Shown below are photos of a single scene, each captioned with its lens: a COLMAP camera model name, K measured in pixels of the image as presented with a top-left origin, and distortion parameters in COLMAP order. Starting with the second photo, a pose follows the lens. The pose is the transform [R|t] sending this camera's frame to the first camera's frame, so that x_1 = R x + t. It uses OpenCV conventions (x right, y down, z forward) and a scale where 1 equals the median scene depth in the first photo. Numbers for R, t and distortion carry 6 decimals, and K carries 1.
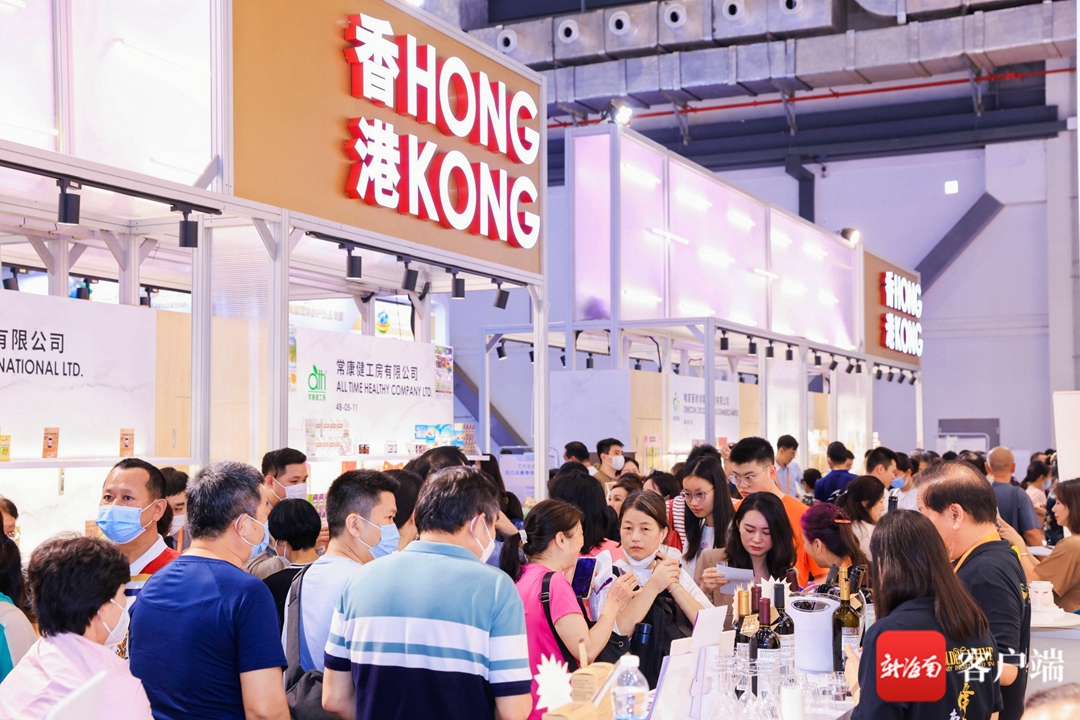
lens RADIAL K [[1570.4, 0, 540.7], [0, 1570.4, 359.5], [0, 0, 1]] dist [0.092229, 0.000000]
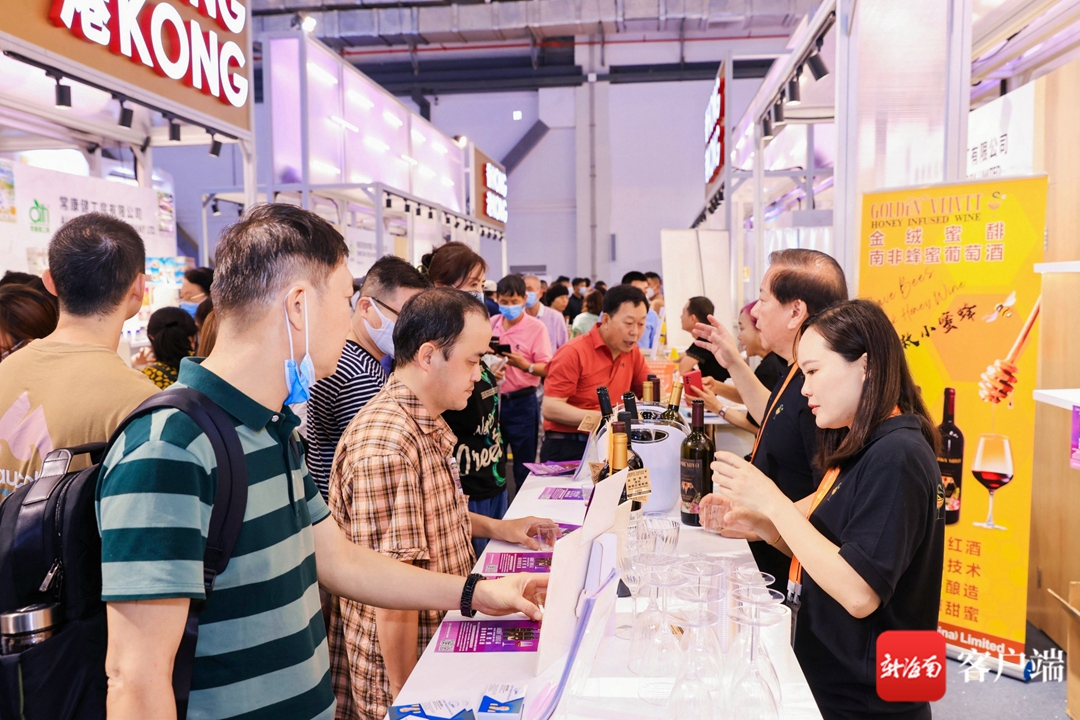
lens RADIAL K [[943.0, 0, 542.4], [0, 943.0, 356.5], [0, 0, 1]] dist [-0.030298, 0.062834]
pose [[0.952753, -0.029882, 0.302271, -0.005779], [-0.008834, 0.992002, 0.125912, 0.015743], [-0.303616, -0.122633, 0.944869, 0.158591]]
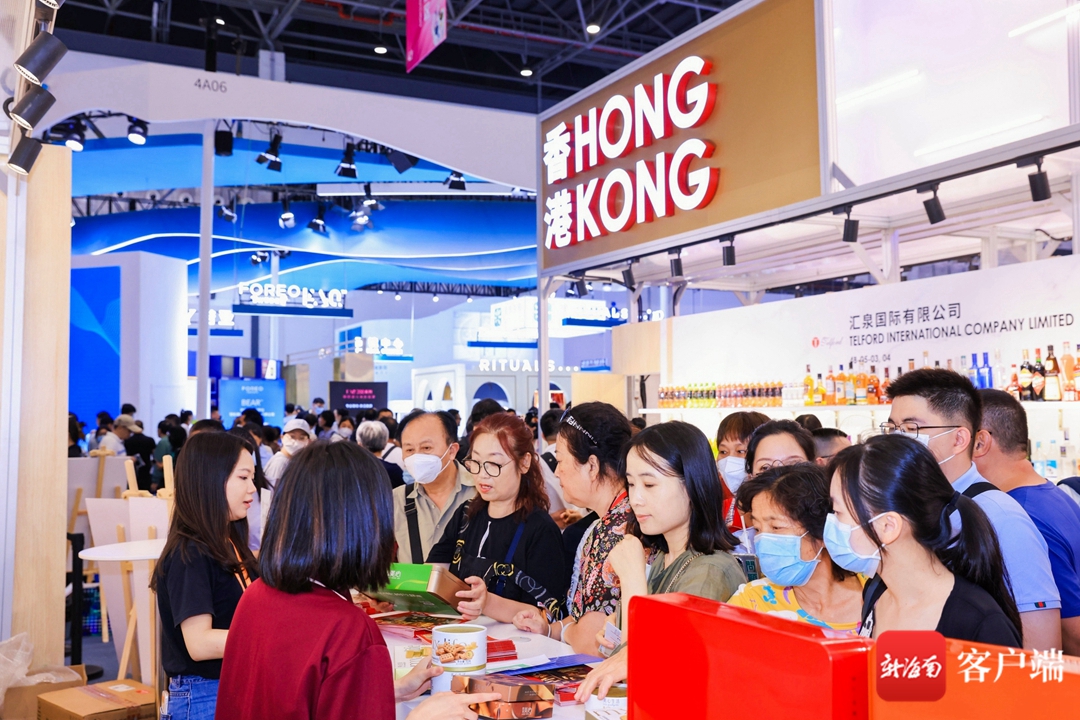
lens RADIAL K [[1087.4, 0, 541.1], [0, 1087.4, 356.1], [0, 0, 1]] dist [-0.002274, 0.000000]
pose [[-0.634482, -0.016258, -0.772767, 0.405288], [0.069645, 0.994509, -0.078106, 0.049693], [0.769793, -0.103377, -0.629866, 0.914094]]
